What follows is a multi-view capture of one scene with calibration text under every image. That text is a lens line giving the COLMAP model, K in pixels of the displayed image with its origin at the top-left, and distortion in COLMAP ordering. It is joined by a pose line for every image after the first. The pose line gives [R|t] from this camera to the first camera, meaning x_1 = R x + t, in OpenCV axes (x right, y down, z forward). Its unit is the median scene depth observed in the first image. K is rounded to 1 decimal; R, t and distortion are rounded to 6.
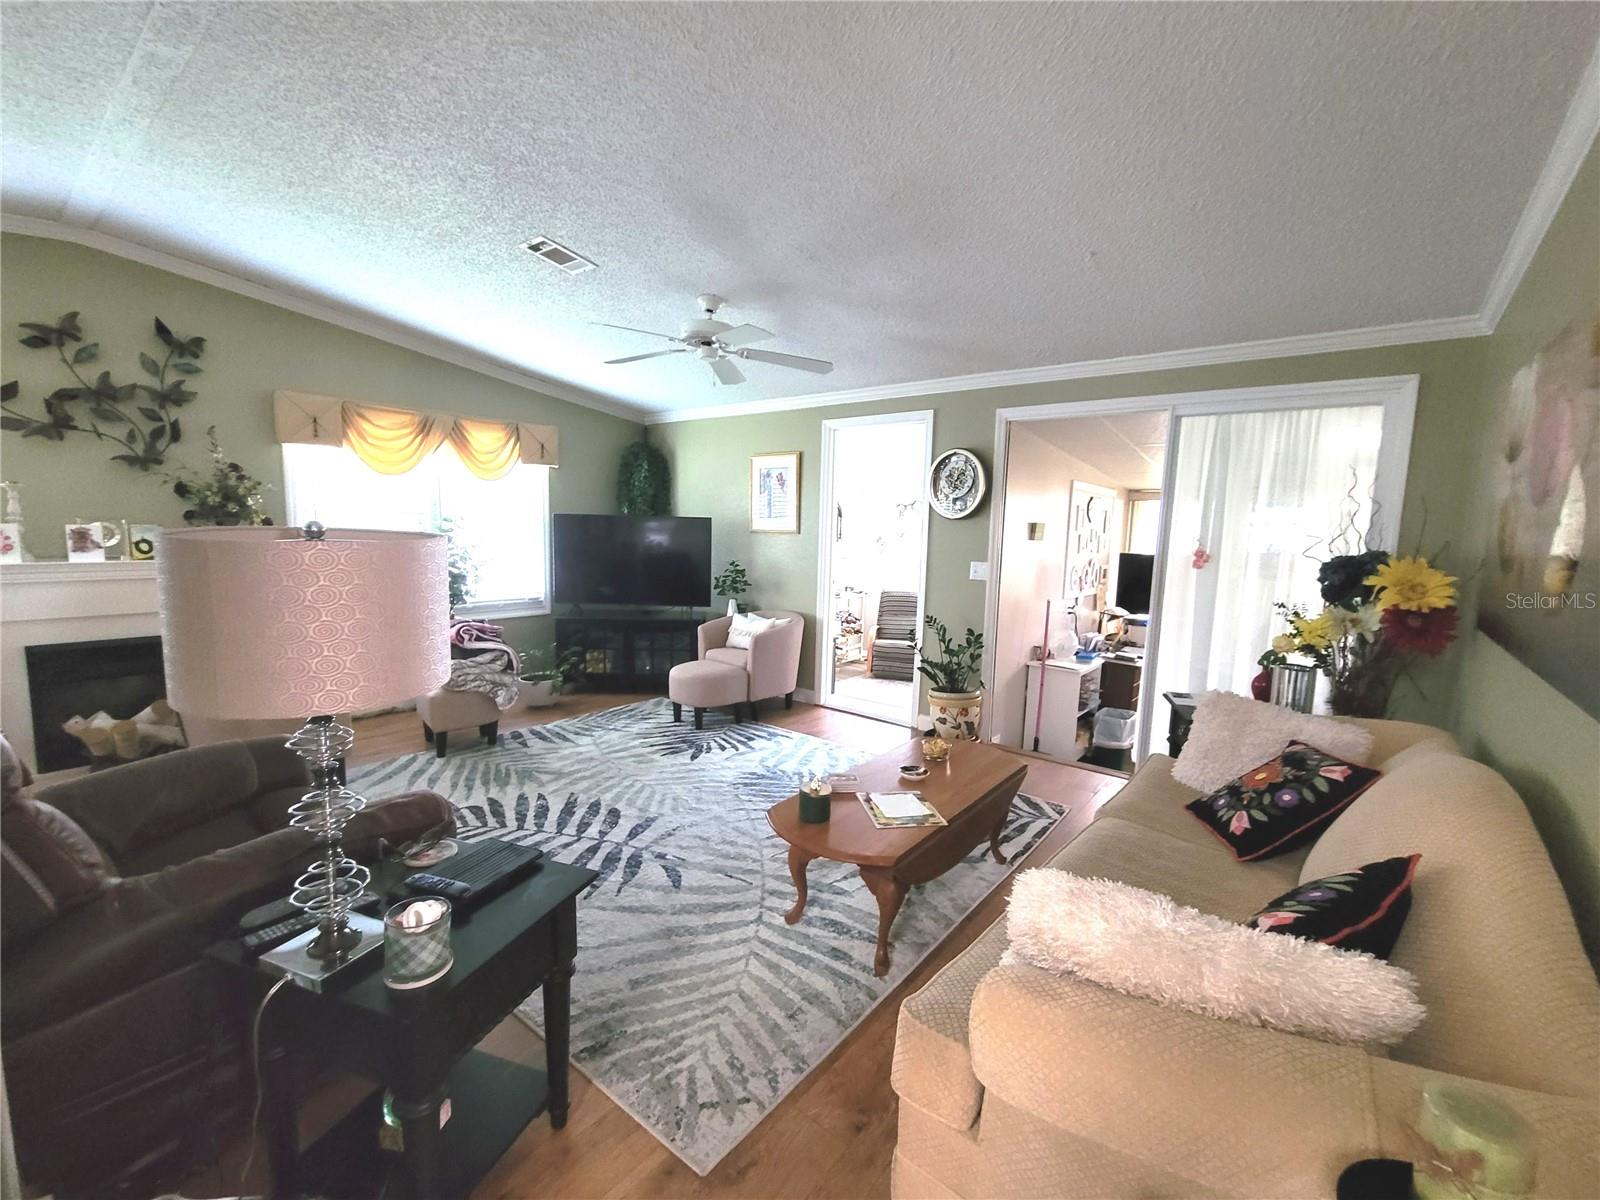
lens RADIAL K [[679.0, 0, 806.2], [0, 679.0, 606.9], [0, 0, 1]] dist [-0.002094, 0.000086]
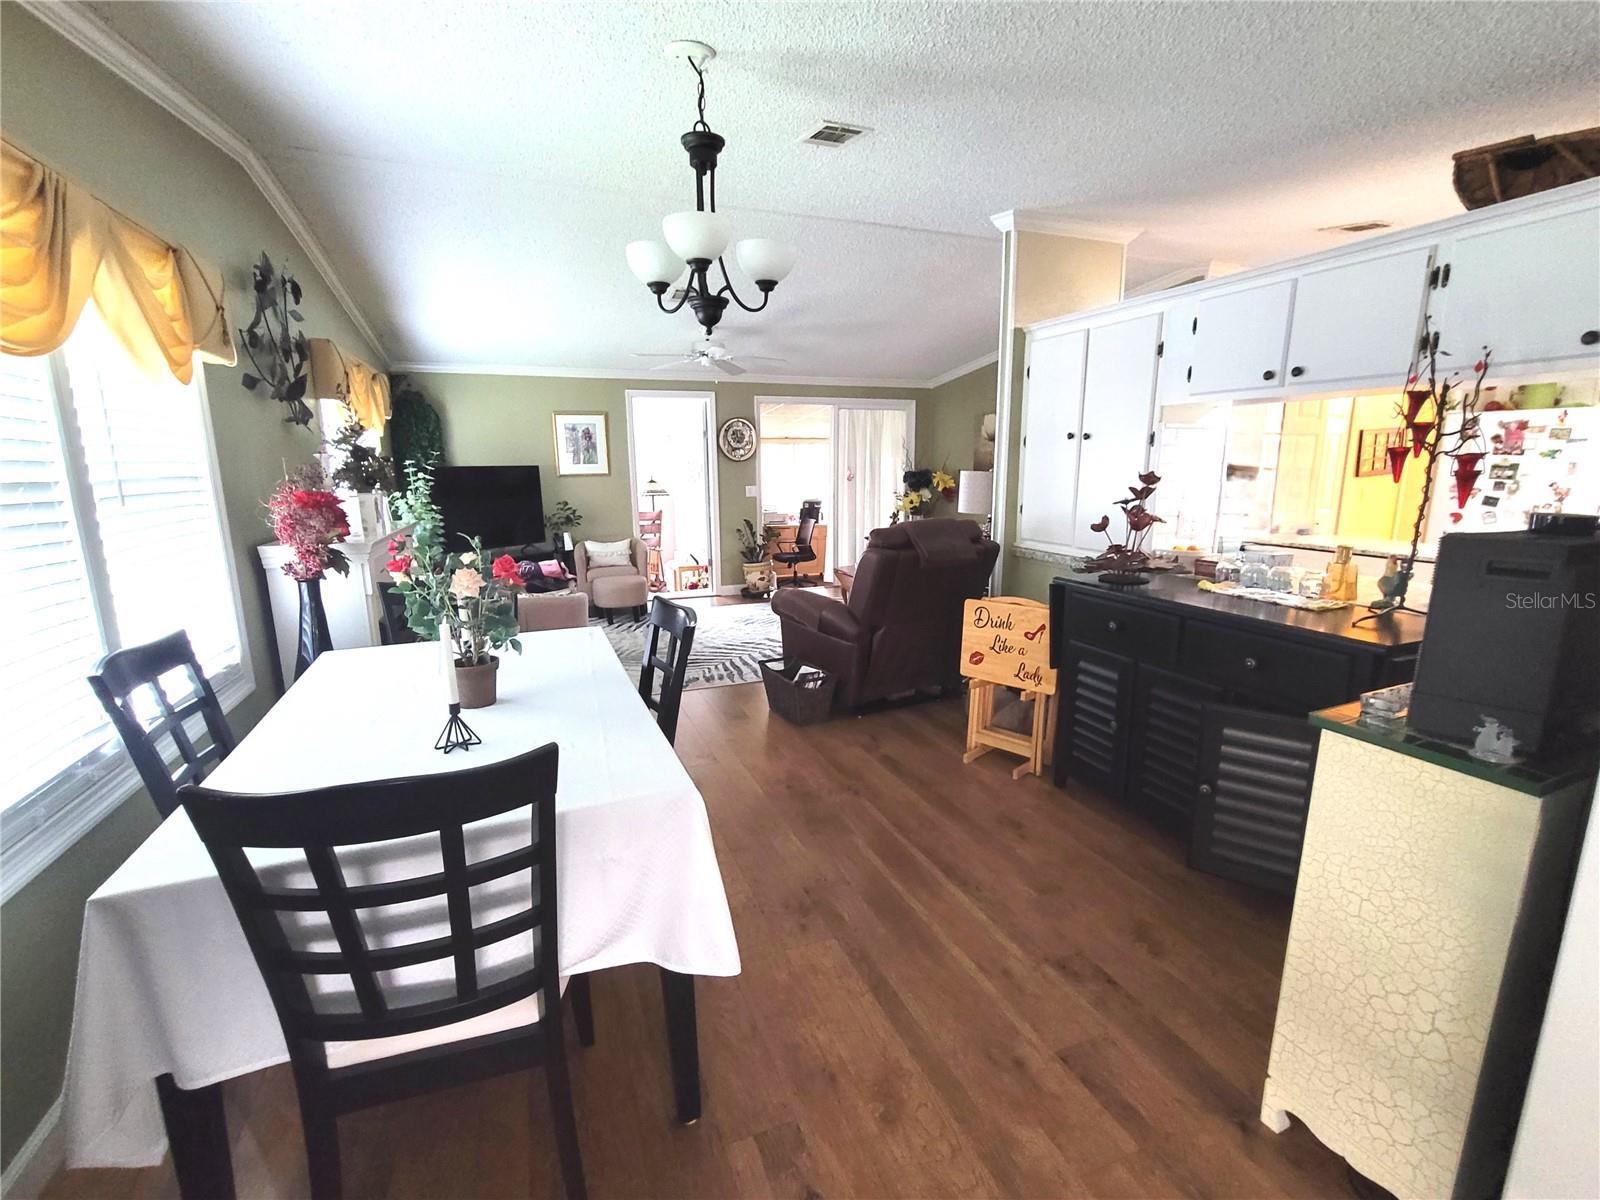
lens RADIAL K [[725.5, 0, 802.7], [0, 725.5, 607.2], [0, 0, 1]] dist [-0.001220, -0.000172]
pose [[0.506974, -0.199628, 0.838526, -1.290925], [0.129225, 0.979420, 0.155040, -0.035062], [-0.852219, 0.029757, 0.522338, -0.050541]]
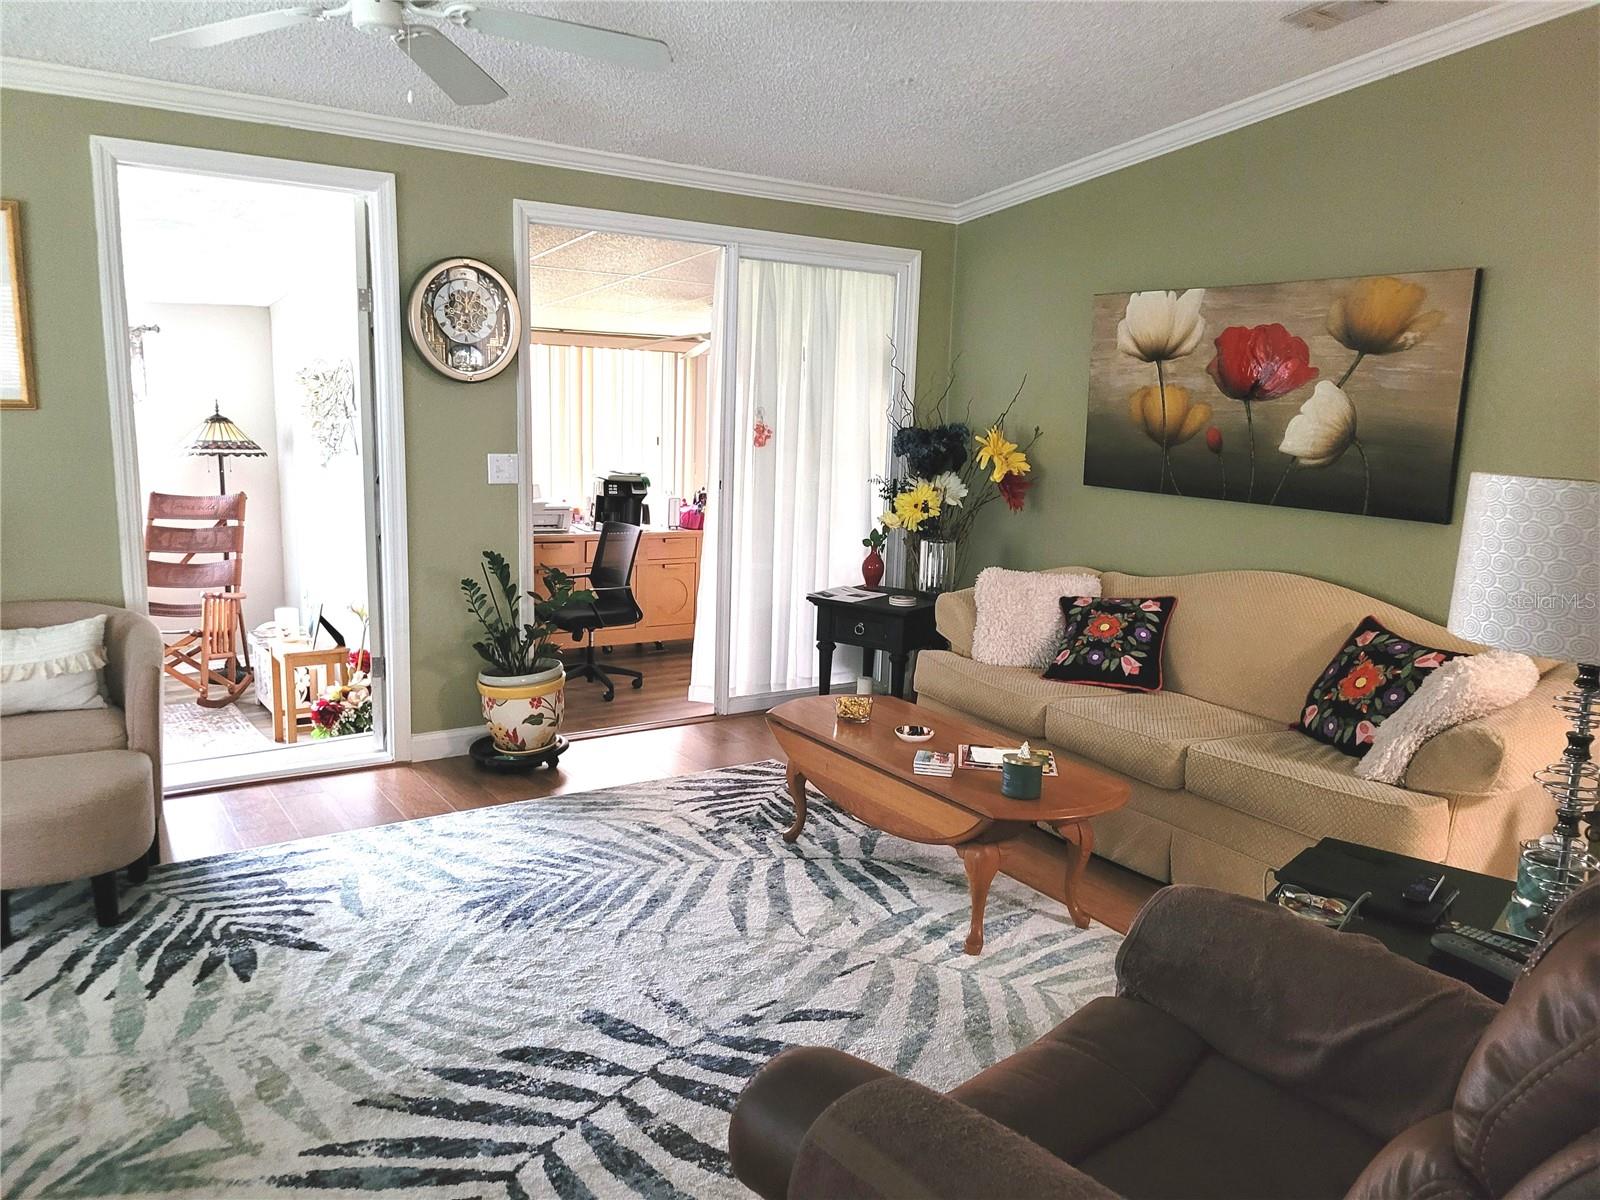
lens RADIAL K [[1201.5, 0, 830.6], [0, 1201.5, 605.5], [0, 0, 1]] dist [0.026262, -0.006744]
pose [[0.294275, -0.181712, 0.938287, -0.704545], [0.090152, 0.982659, 0.162031, -0.082683], [-0.951459, 0.036907, 0.305554, 0.407977]]
